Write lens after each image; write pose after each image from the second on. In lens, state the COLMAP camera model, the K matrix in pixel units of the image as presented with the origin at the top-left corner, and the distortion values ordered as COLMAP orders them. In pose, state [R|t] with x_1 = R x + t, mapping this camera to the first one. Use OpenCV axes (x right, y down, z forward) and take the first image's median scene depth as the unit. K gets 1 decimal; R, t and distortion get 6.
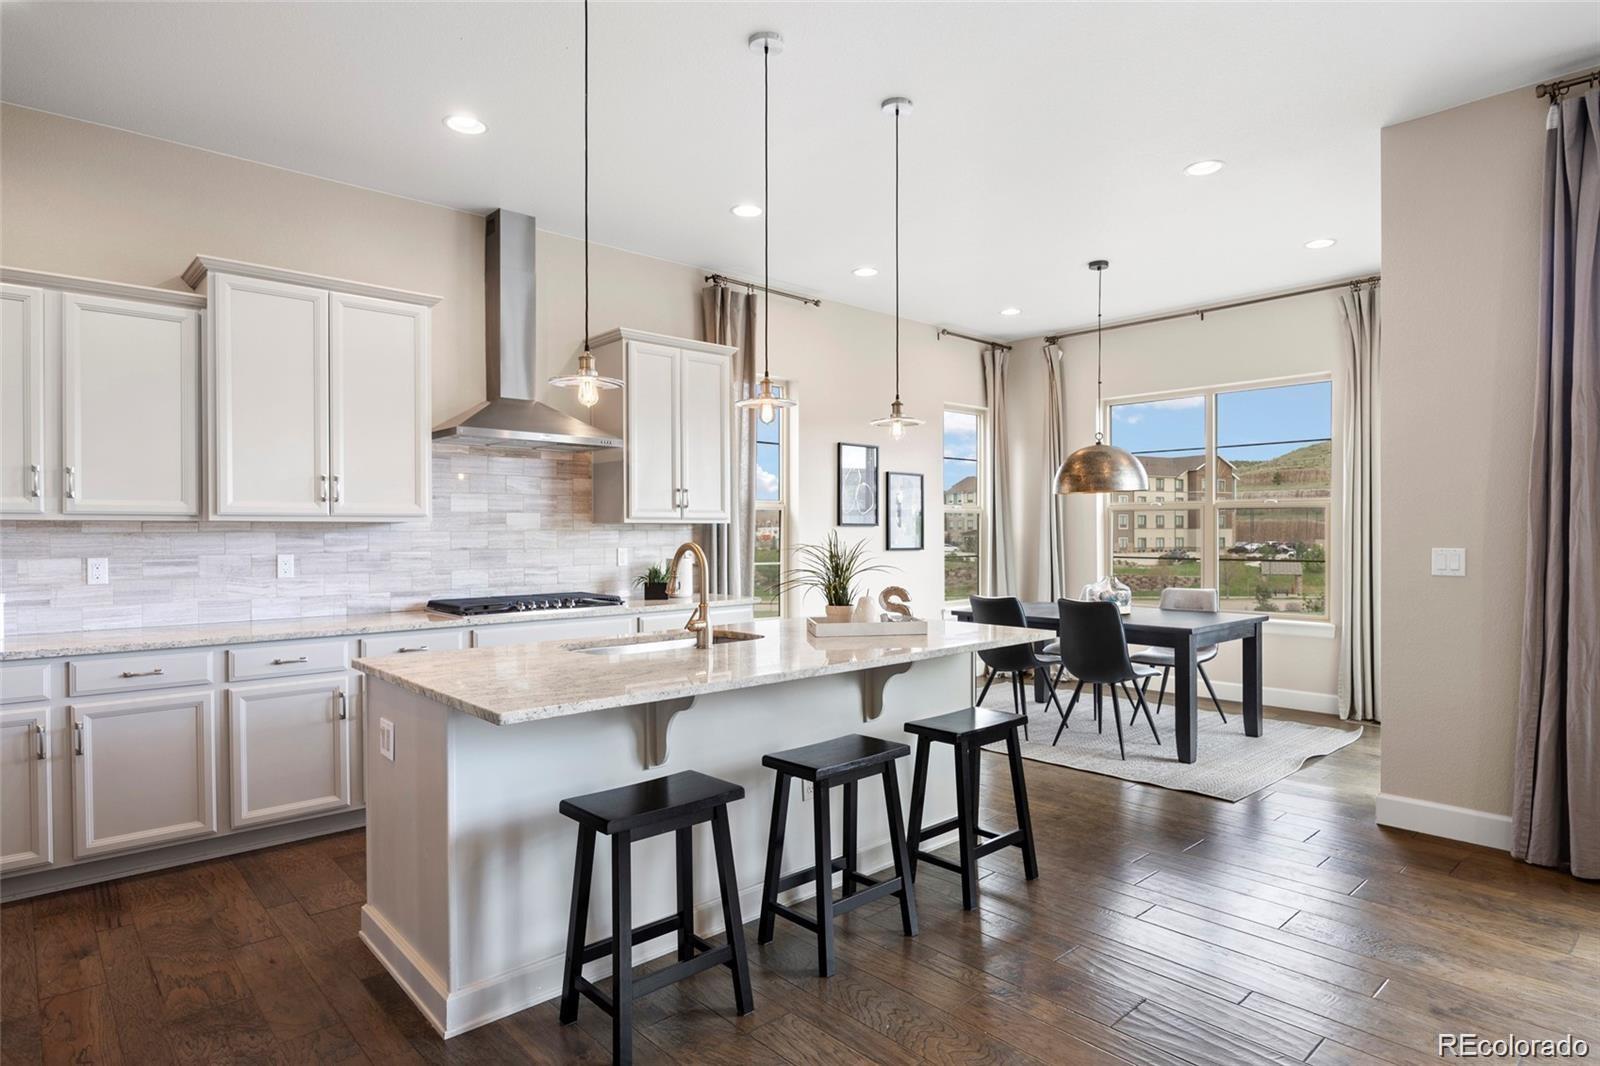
lens RADIAL K [[883.5, 0, 805.9], [0, 883.5, 535.9], [0, 0, 1]] dist [-0.006456, -0.002001]
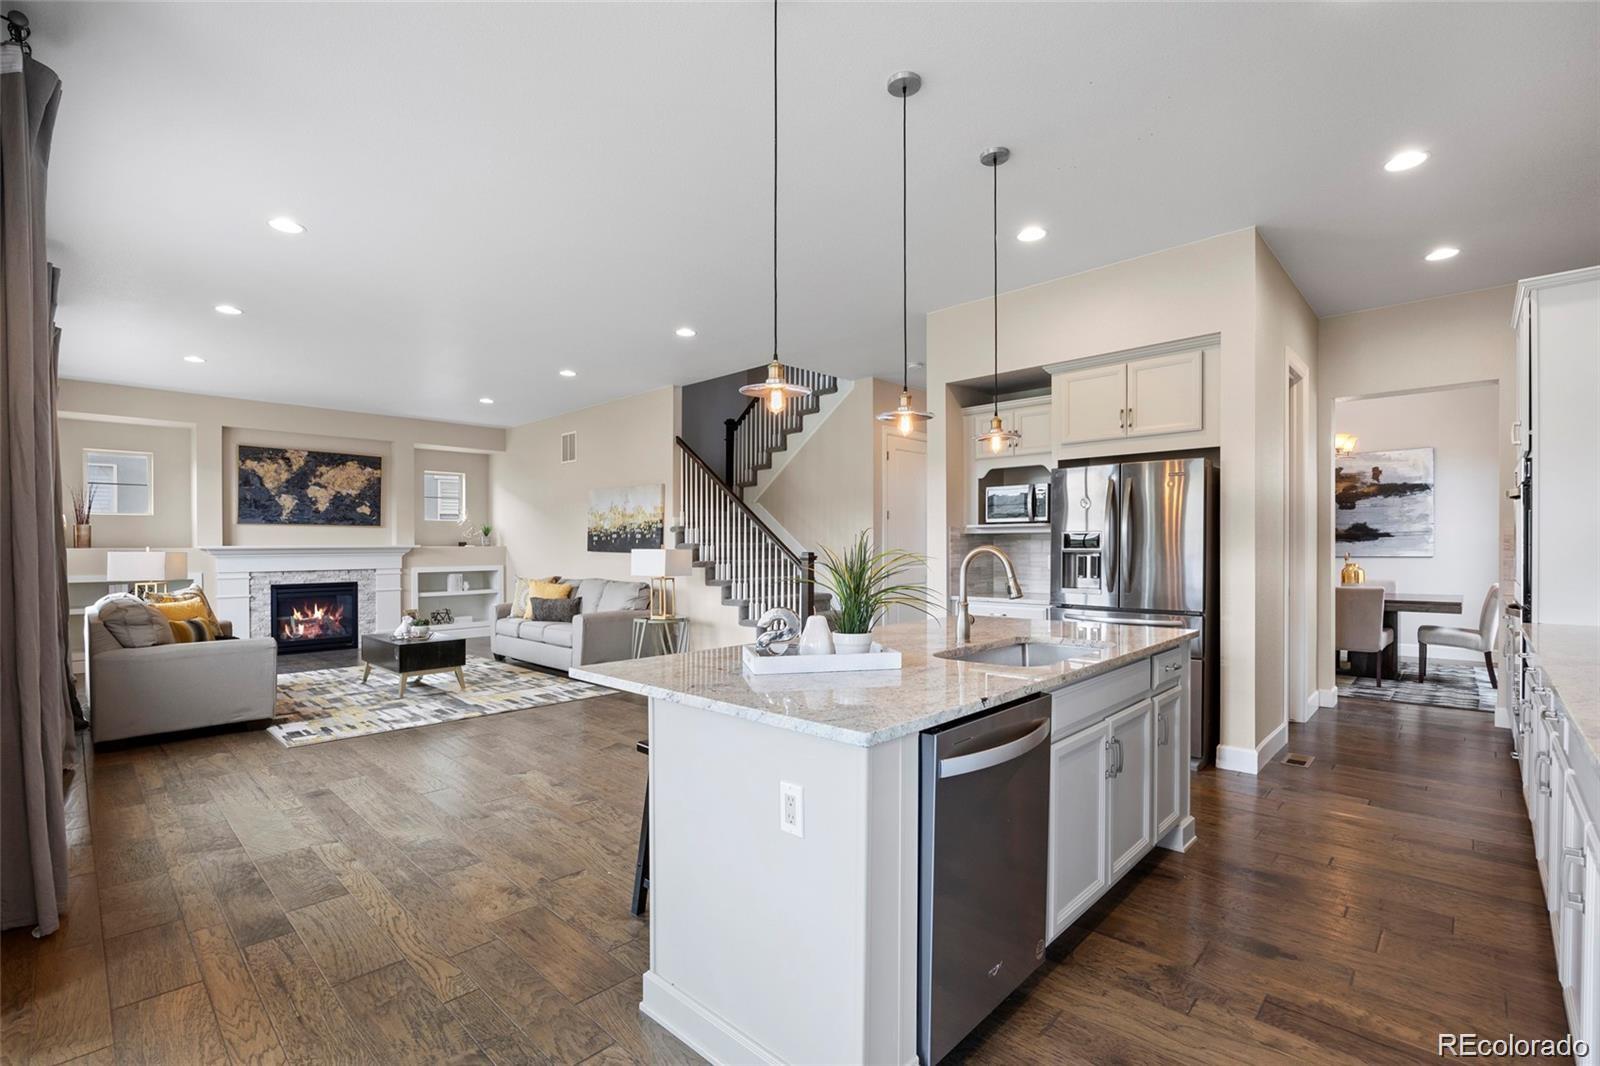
lens RADIAL K [[719.0, 0, 799.1], [0, 719.0, 545.4], [0, 0, 1]] dist [-0.014703, 0.000232]
pose [[-0.997443, 0.009700, -0.070809, 0.108333], [0.009493, 0.999950, 0.003257, 0.001959], [0.070837, 0.002577, -0.997485, 1.380155]]
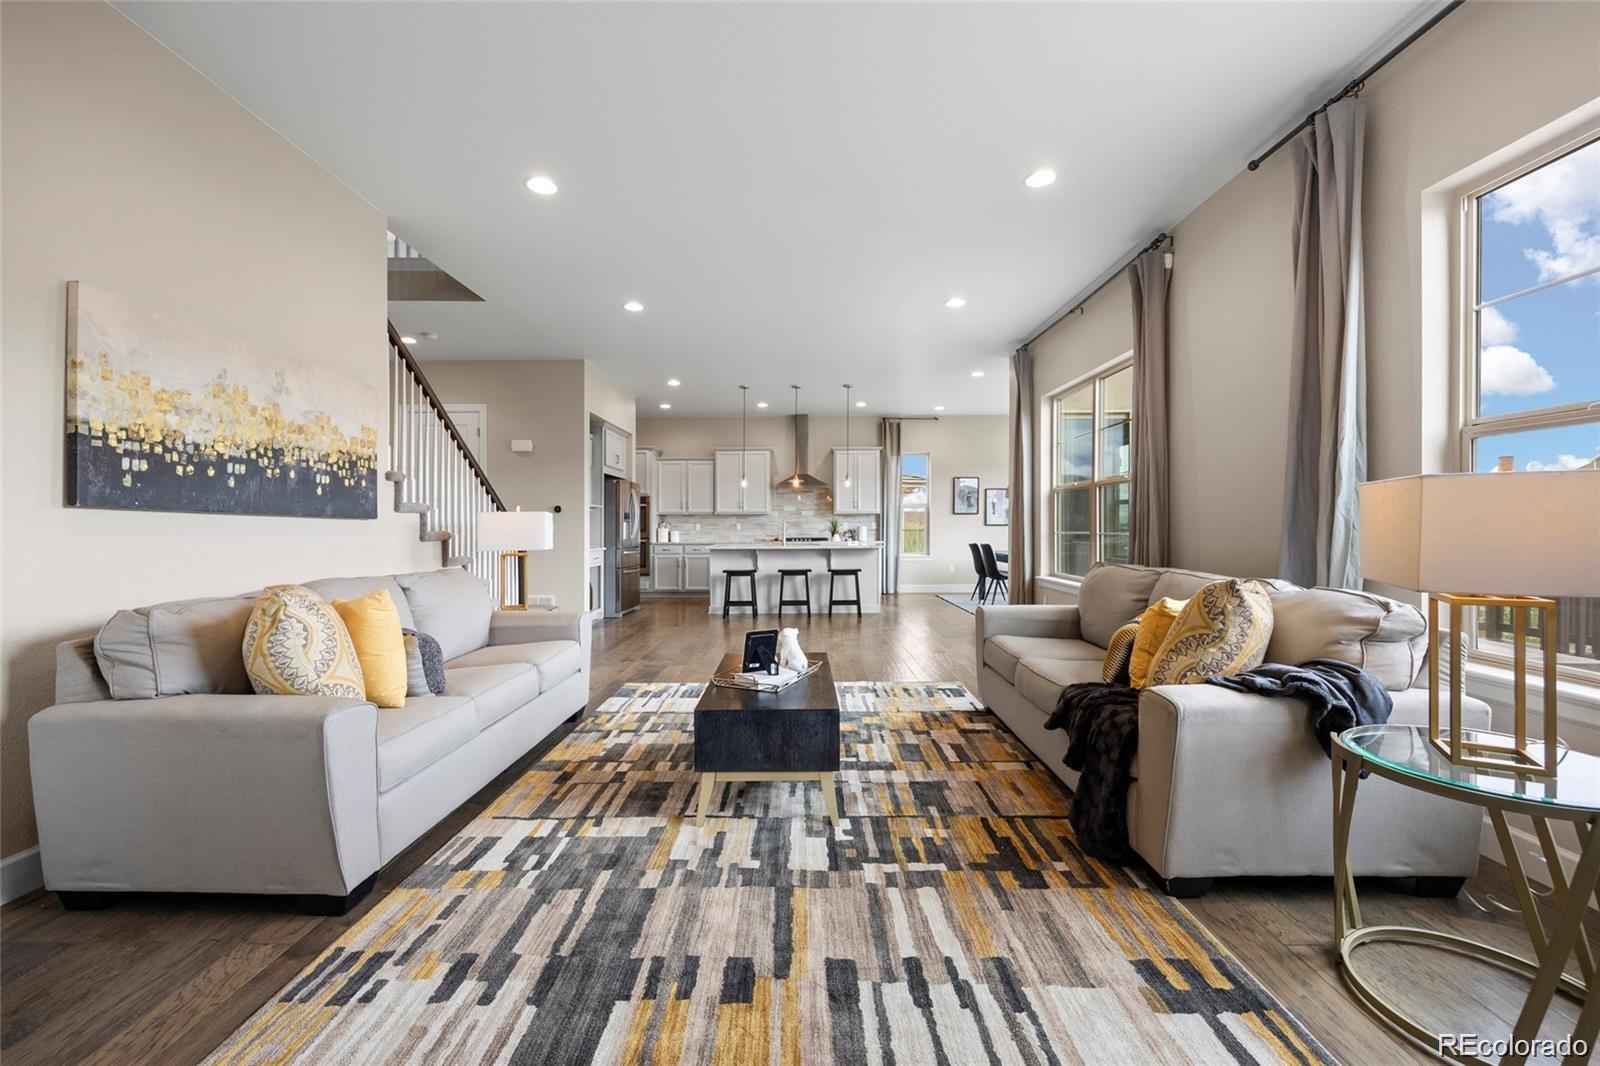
lens RADIAL K [[628.2, 0, 796.4], [0, 628.2, 521.6], [0, 0, 1]] dist [-0.006633, 0.000044]
pose [[0.732782, -0.003731, -0.680454, 1.328338], [-0.002713, 0.999961, -0.008404, 0.035034], [0.680459, 0.008004, 0.732743, -0.719728]]
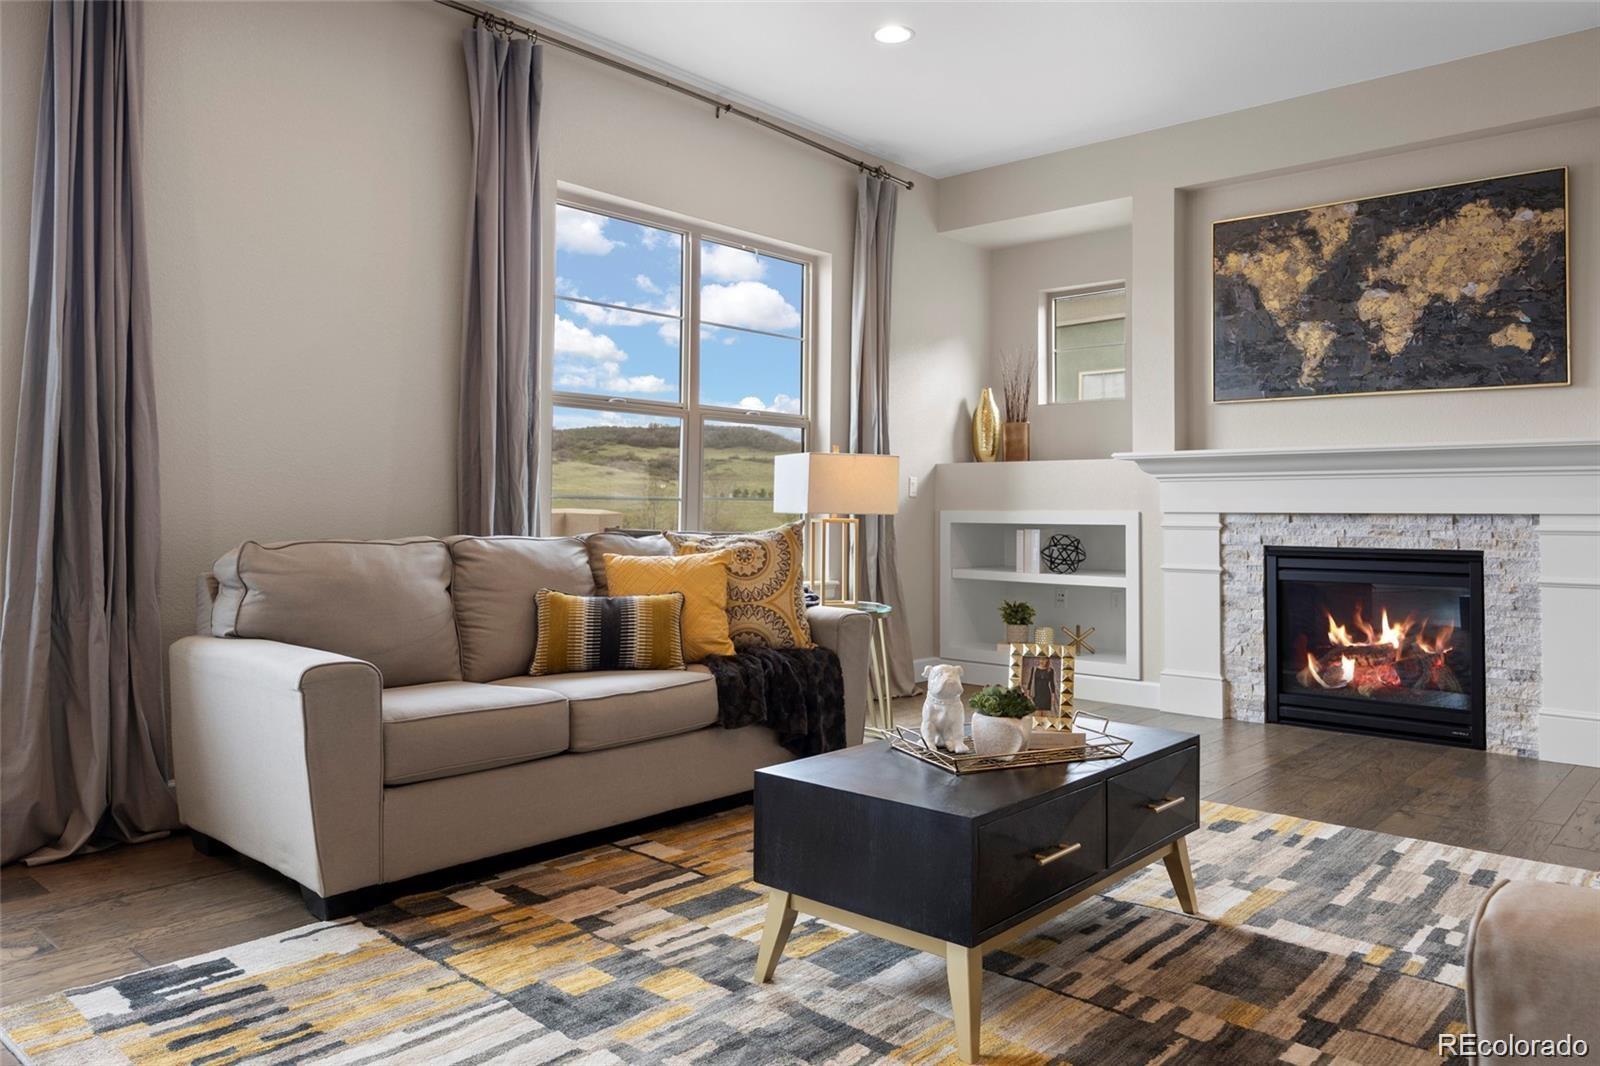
lens RADIAL K [[1116.8, 0, 820.2], [0, 1116.8, 468.0], [0, 0, 1]] dist [-0.004090, -0.000768]
pose [[-0.109797, 0.040831, 0.993115, 0.231711], [0.000416, 0.999158, -0.041033, 0.067444], [-0.993954, -0.004092, -0.109721, -0.068104]]
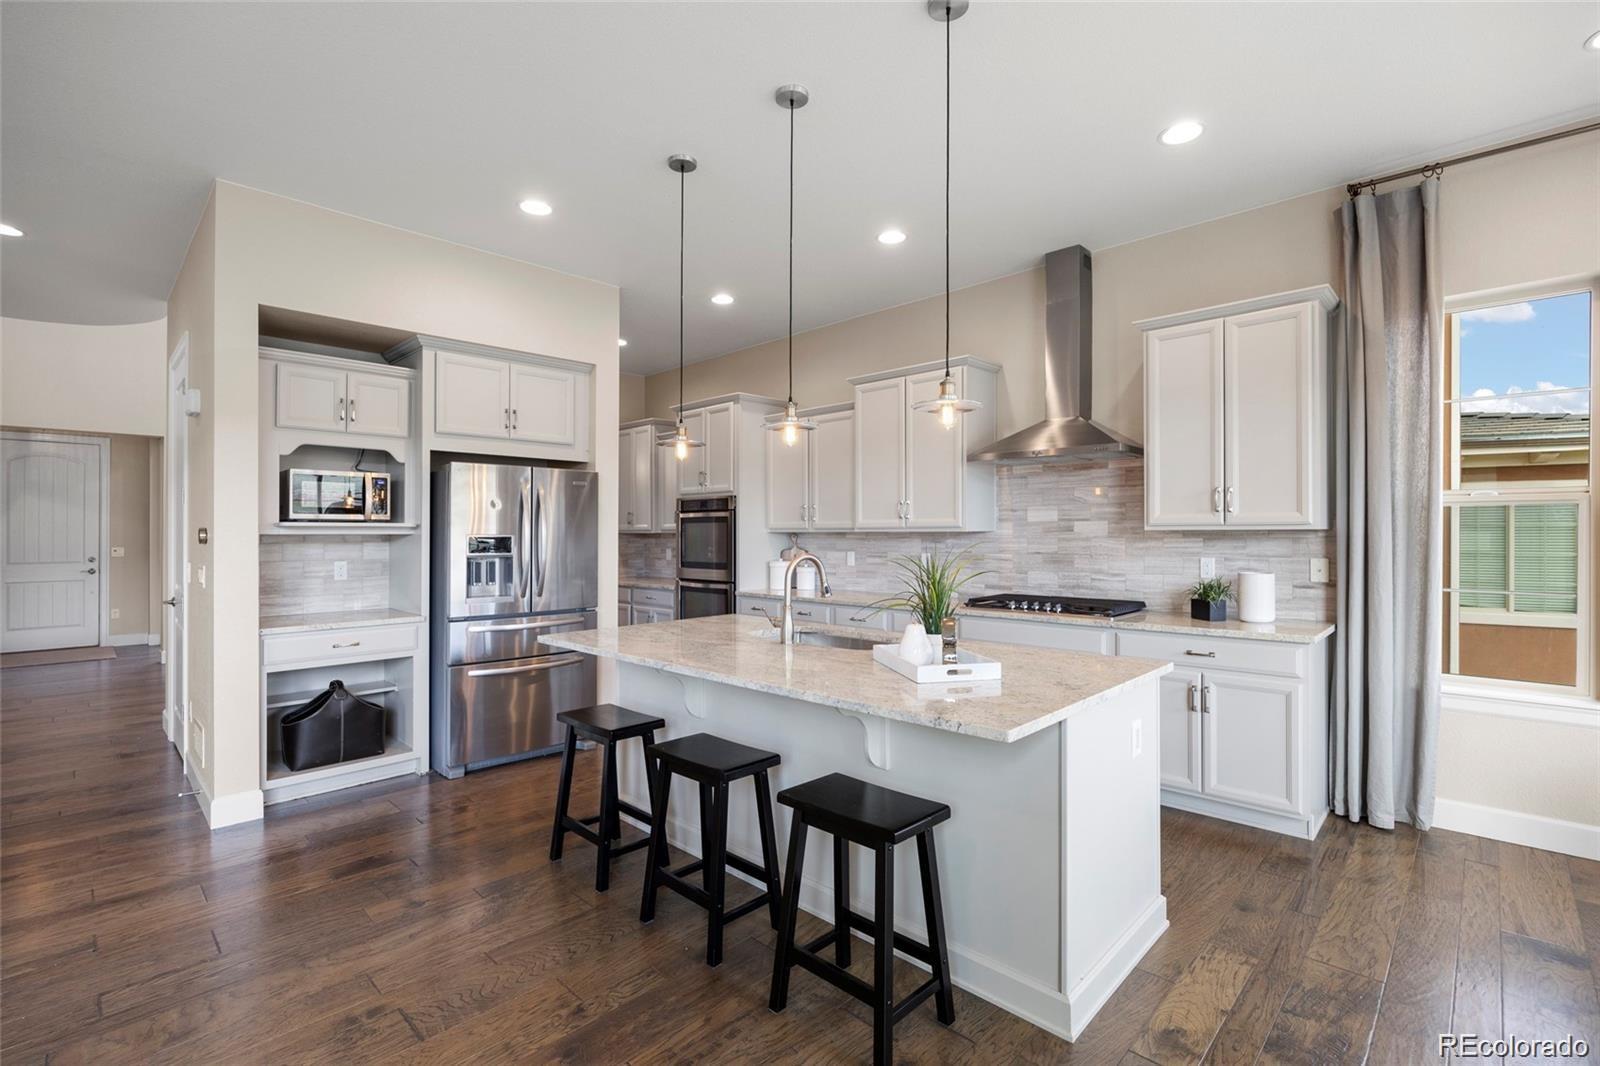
lens RADIAL K [[717.8, 0, 804.3], [0, 717.8, 531.5], [0, 0, 1]] dist [-0.013152, 0.000120]
pose [[0.067657, 0.000772, -0.997708, 0.618151], [-0.000827, 0.999999, 0.000718, -0.016533], [0.997708, 0.000777, 0.067658, 0.708272]]
